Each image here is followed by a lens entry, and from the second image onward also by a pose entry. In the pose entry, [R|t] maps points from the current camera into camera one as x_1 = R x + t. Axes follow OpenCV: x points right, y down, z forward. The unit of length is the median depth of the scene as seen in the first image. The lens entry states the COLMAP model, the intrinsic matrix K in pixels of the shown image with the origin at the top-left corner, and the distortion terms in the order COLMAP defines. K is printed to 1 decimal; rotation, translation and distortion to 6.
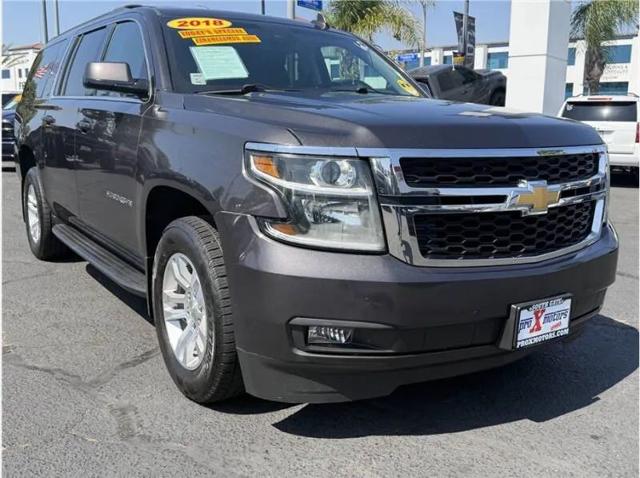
lens RADIAL K [[744.4, 0, 320.5], [0, 744.4, 242.2], [0, 0, 1]] dist [0.170602, -0.380417]
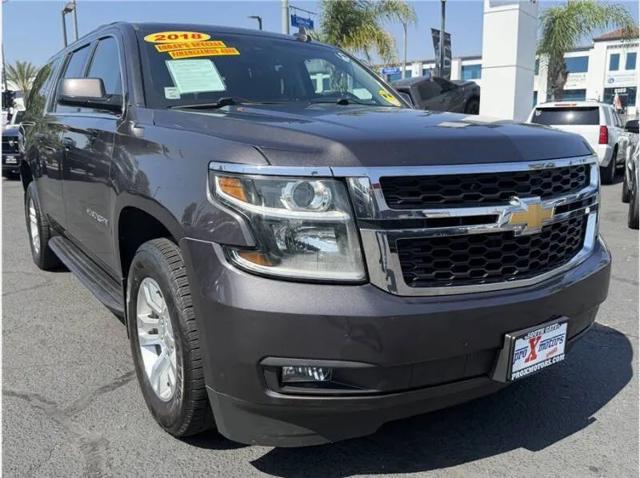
lens RADIAL K [[629.0, 0, 320.0], [0, 629.0, 239.0], [0, 0, 1]] dist [0.110830, -0.197349]
pose [[0.999823, -0.018729, -0.001484, 0.026553], [0.018749, 0.999716, 0.014727, -0.040156], [0.001208, -0.014753, 0.999890, 0.191169]]
